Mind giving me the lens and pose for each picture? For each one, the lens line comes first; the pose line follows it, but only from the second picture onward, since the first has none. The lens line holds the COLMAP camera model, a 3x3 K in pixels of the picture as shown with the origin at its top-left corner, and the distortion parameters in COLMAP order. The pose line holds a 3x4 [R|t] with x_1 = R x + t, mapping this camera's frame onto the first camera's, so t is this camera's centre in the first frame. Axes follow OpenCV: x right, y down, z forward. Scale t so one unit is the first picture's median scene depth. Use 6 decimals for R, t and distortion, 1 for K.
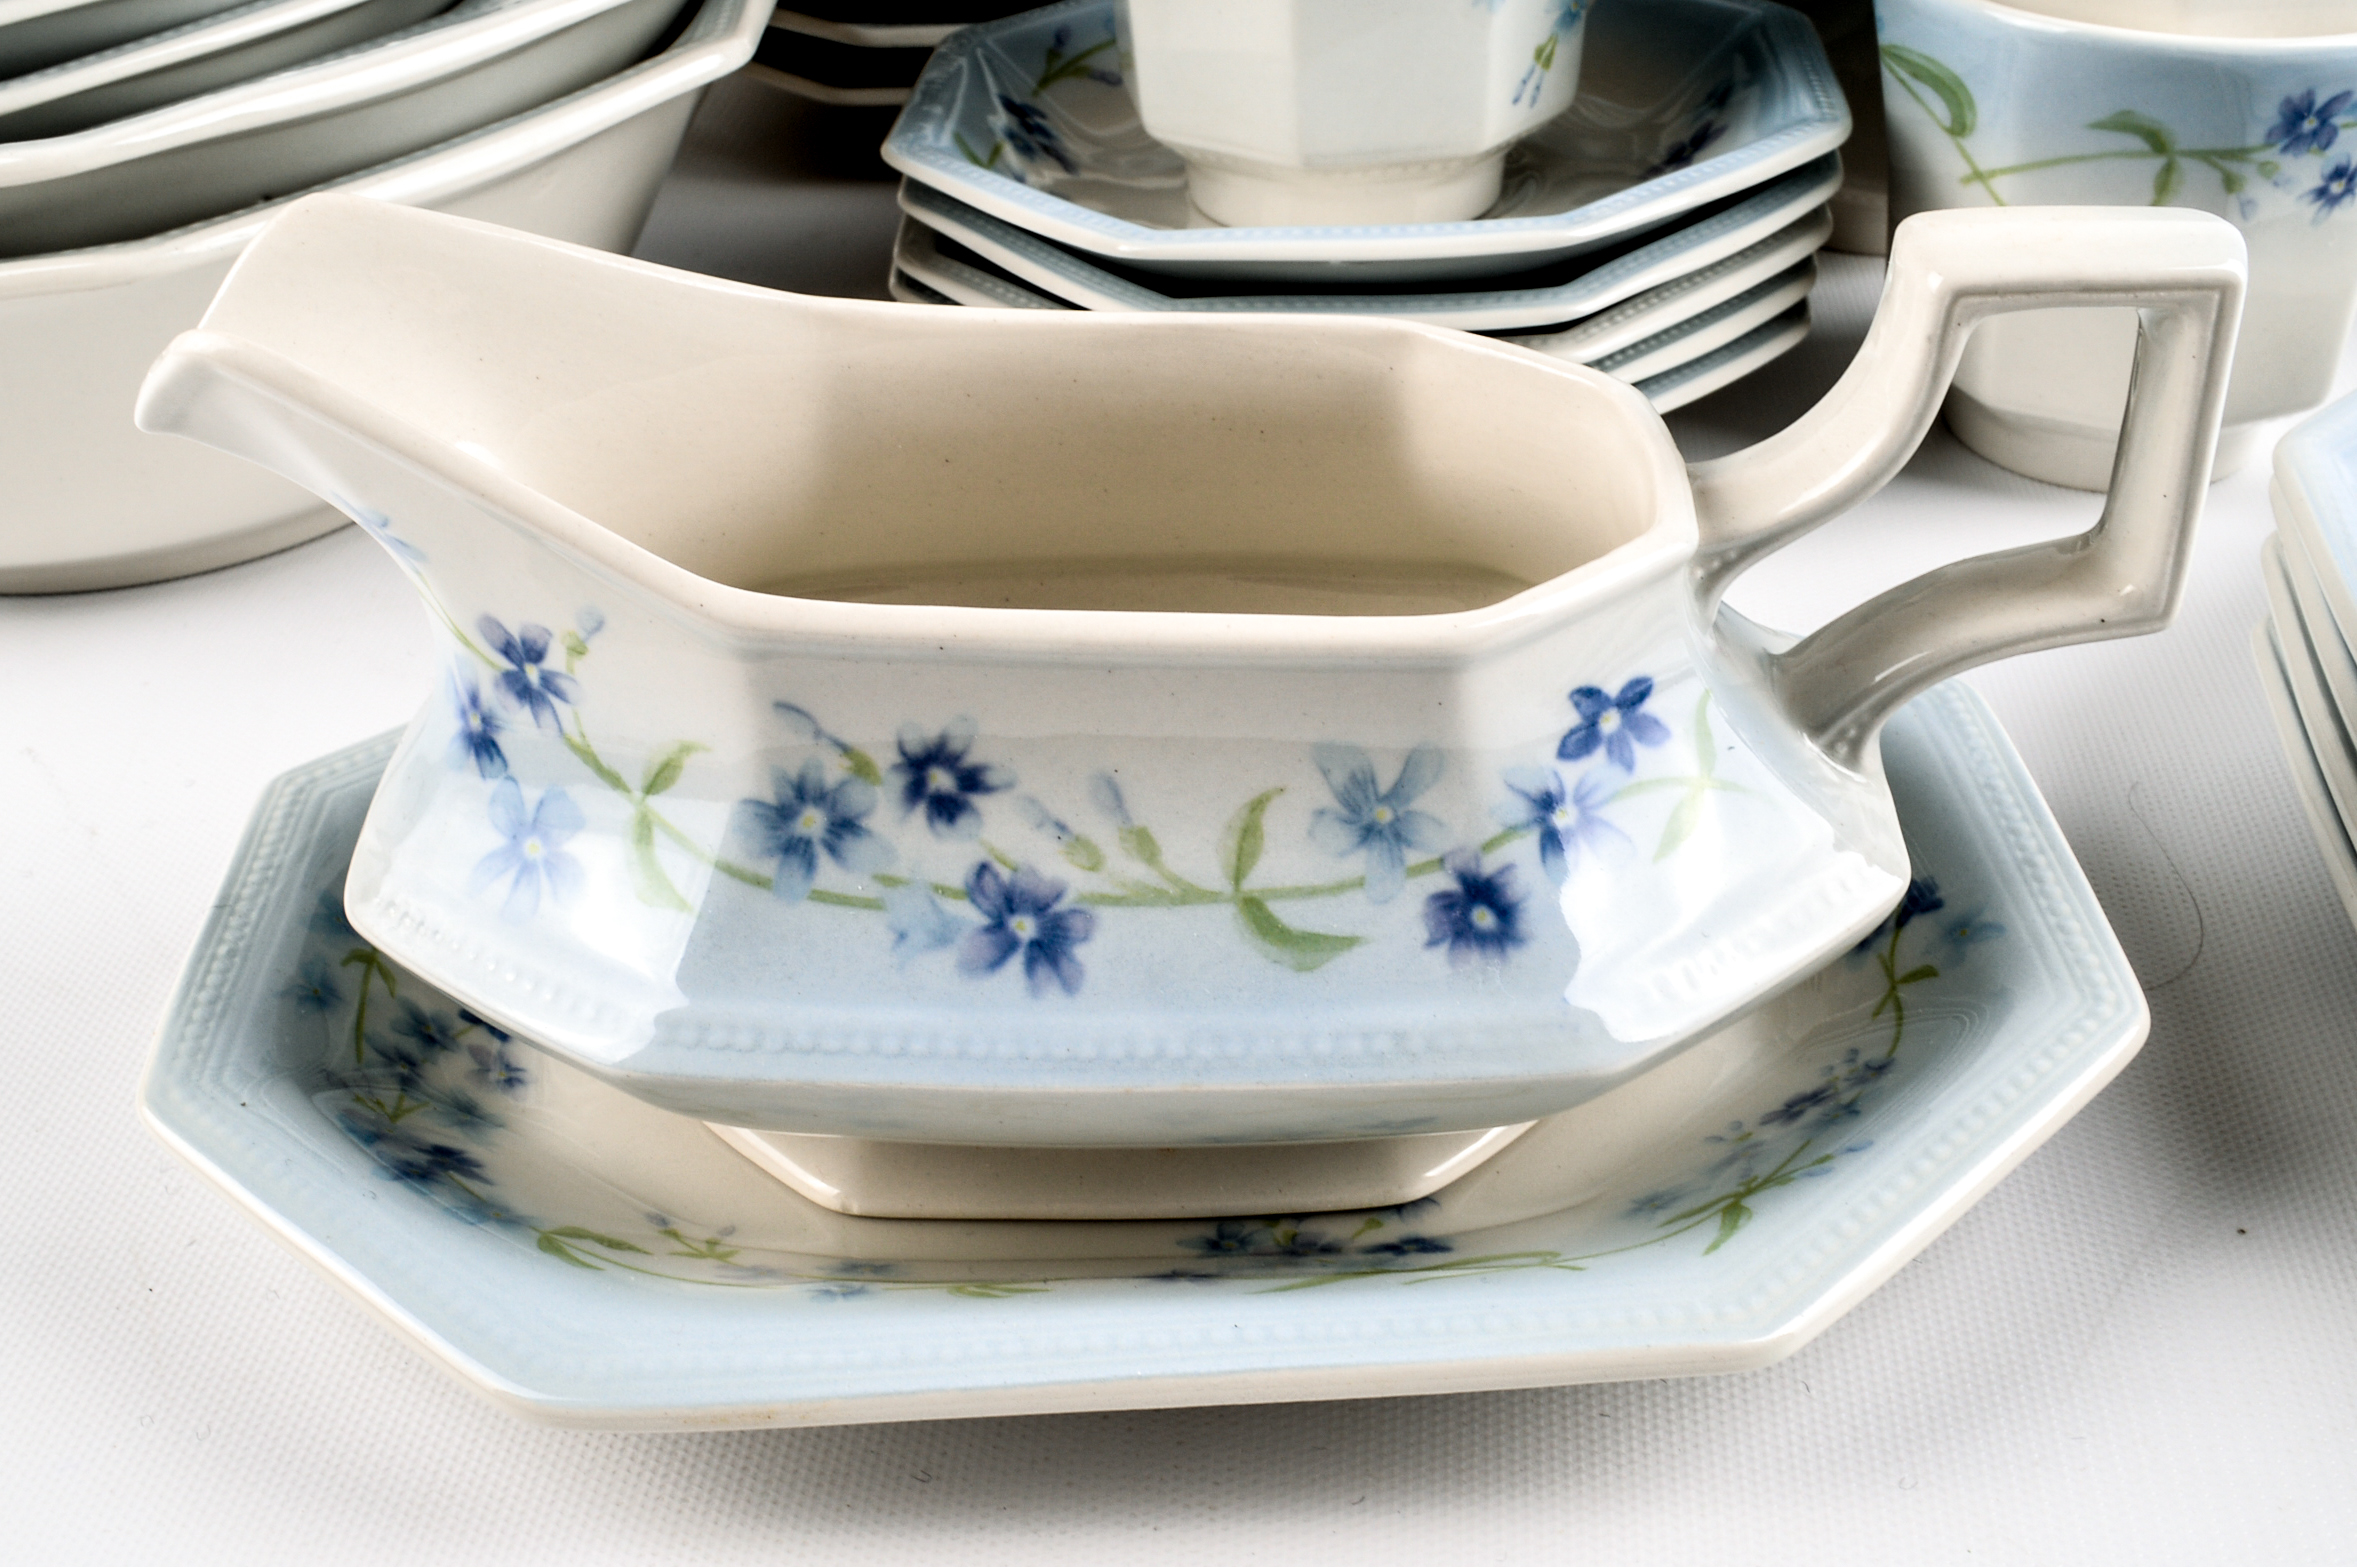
lens RADIAL K [[2223.2, 0, 1178.5], [0, 2223.2, 783.5], [0, 0, 1]] dist [-0.002553, -0.007558]
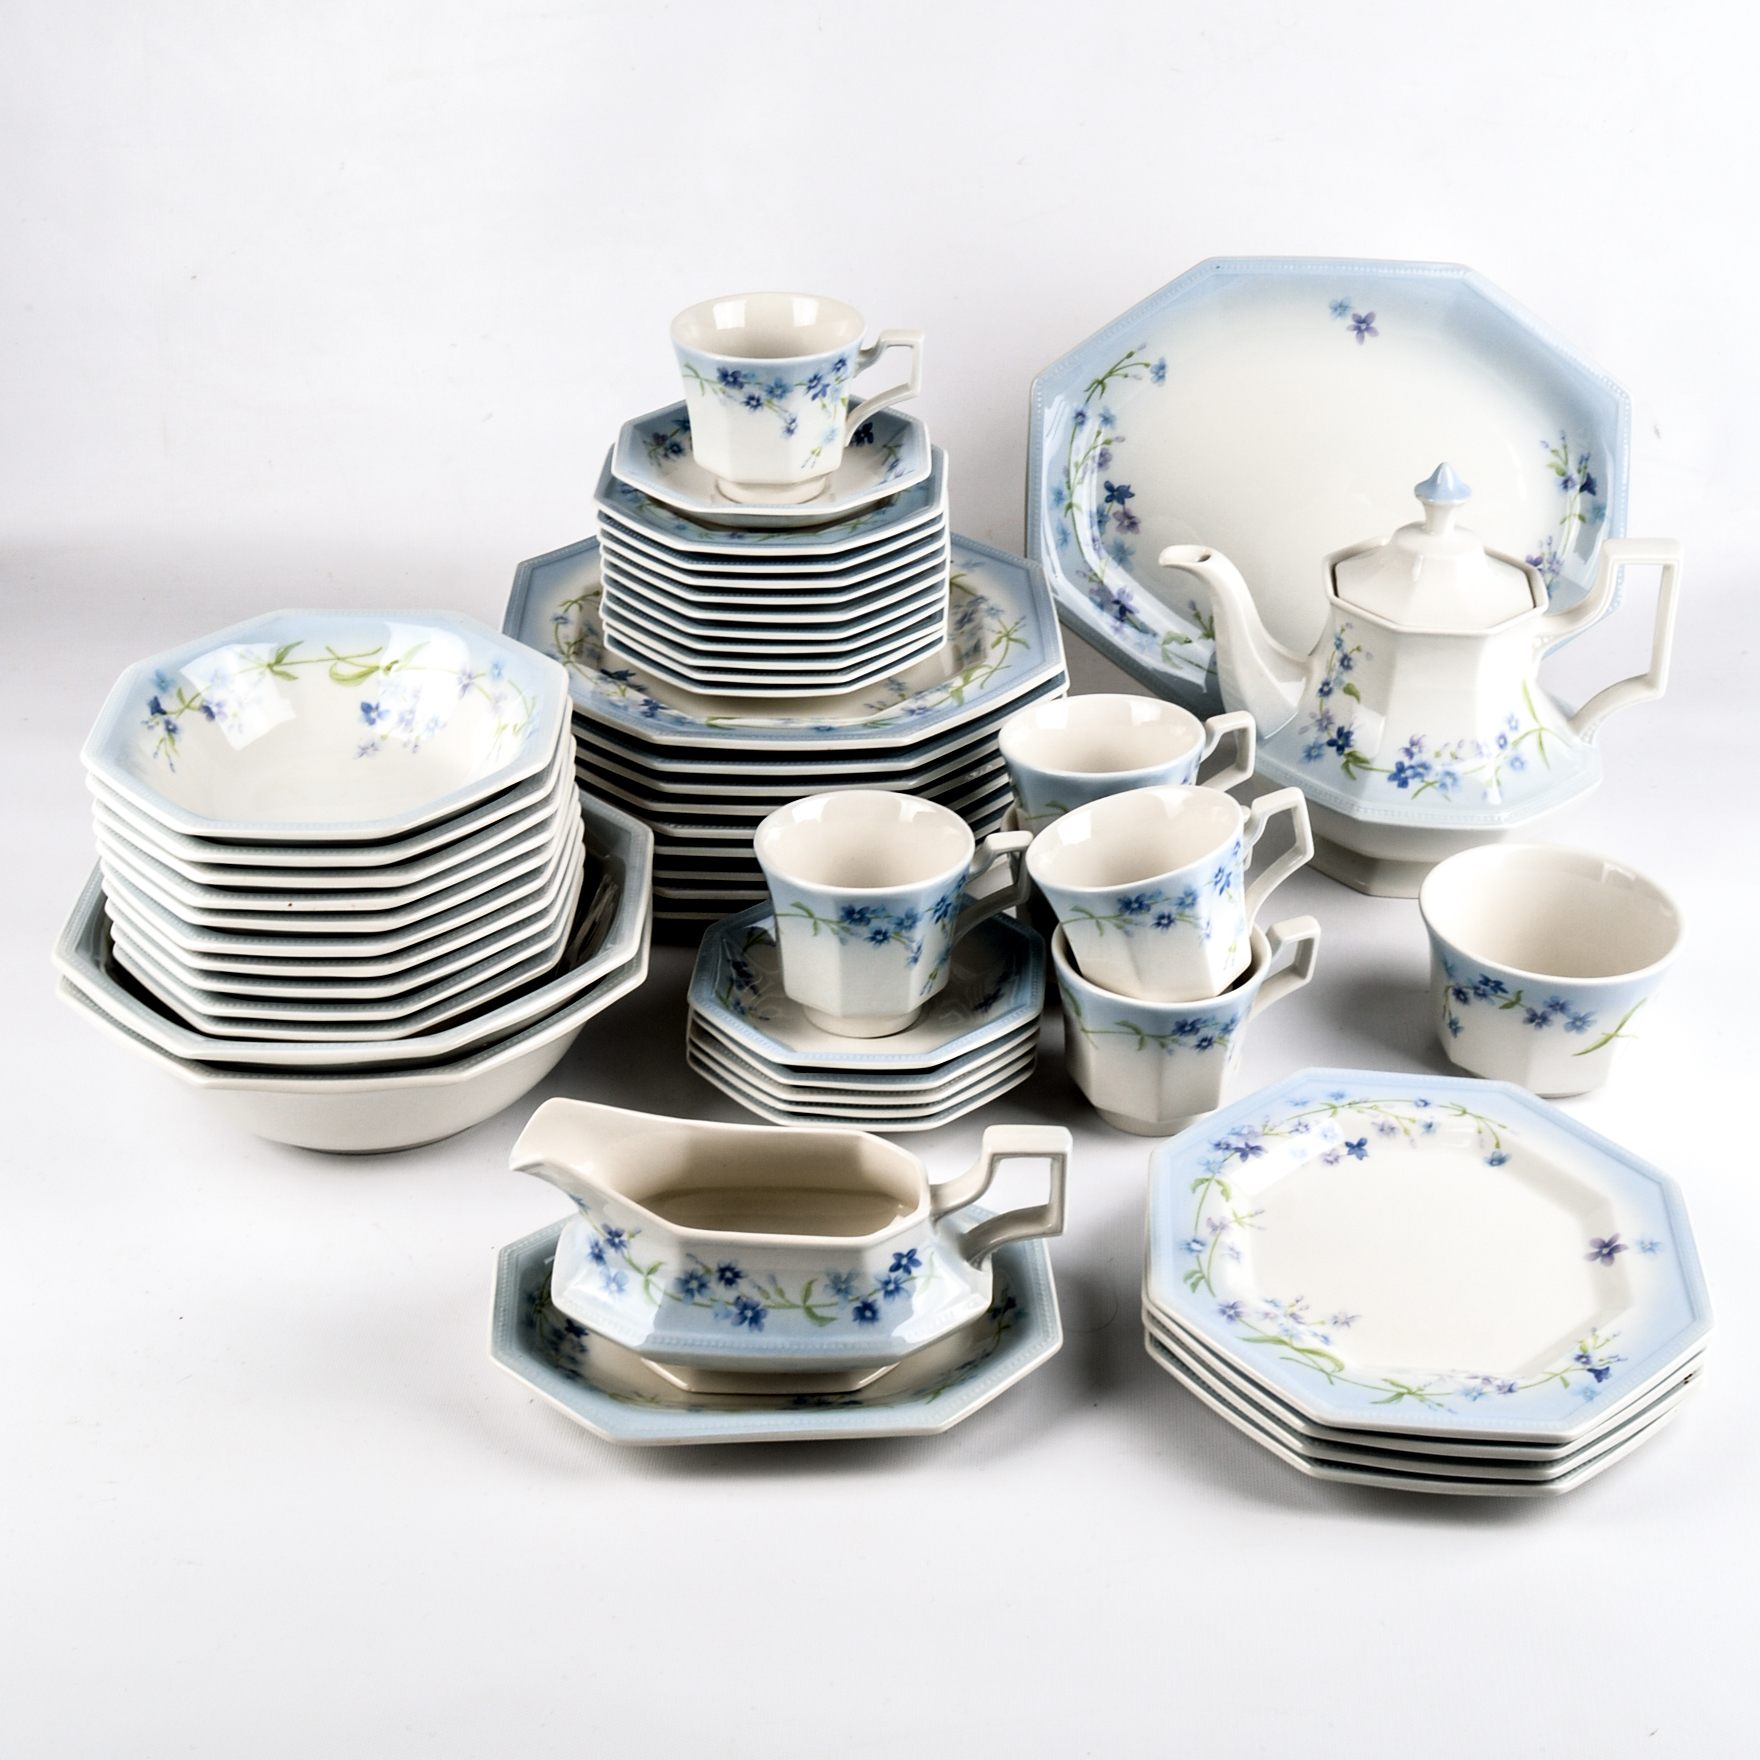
lens RADIAL K [[2227.9, 0, 880.0], [0, 2227.9, 880.0], [0, 0, 1]] dist [-0.012065, 0.006003]
pose [[0.999058, 0.027097, 0.033906, 0.005965], [-0.024542, 0.996983, -0.073638, -0.398840], [-0.035799, 0.072737, 0.996708, -2.857072]]
